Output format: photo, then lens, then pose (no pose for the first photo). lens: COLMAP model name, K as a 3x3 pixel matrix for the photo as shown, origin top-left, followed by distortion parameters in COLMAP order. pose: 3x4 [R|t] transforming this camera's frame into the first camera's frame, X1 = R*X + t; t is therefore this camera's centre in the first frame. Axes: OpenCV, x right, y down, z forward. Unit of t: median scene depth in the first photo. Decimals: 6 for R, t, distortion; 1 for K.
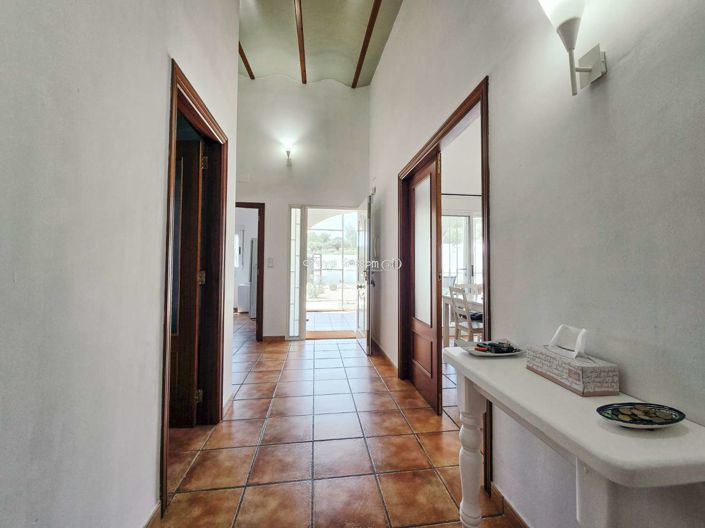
lens RADIAL K [[289.1, 0, 354.8], [0, 289.1, 260.0], [0, 0, 1]] dist [-0.003167, 0.000334]
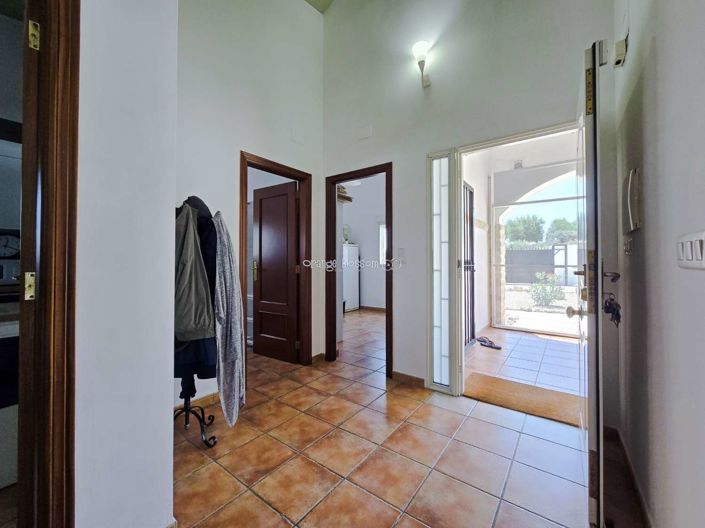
lens RADIAL K [[289.1, 0, 354.8], [0, 289.1, 260.0], [0, 0, 1]] dist [-0.003167, 0.000334]
pose [[0.712826, -0.017179, -0.701131, 0.071604], [0.025093, 0.999685, 0.001018, 0.015508], [0.700892, -0.018320, 0.713032, 0.480838]]
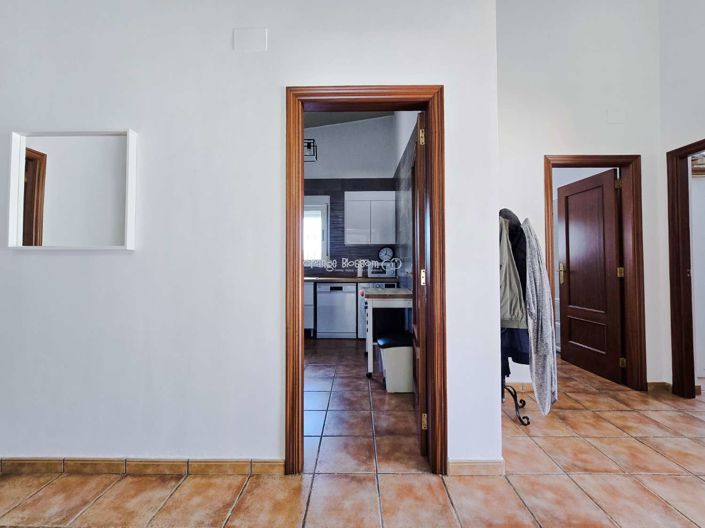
lens RADIAL K [[289.1, 0, 354.8], [0, 289.1, 260.0], [0, 0, 1]] dist [-0.003167, 0.000334]
pose [[-0.142976, -0.028918, -0.989304, 0.143484], [0.027256, 0.999079, -0.033143, 0.015643], [0.989351, -0.031703, -0.142056, 0.428711]]
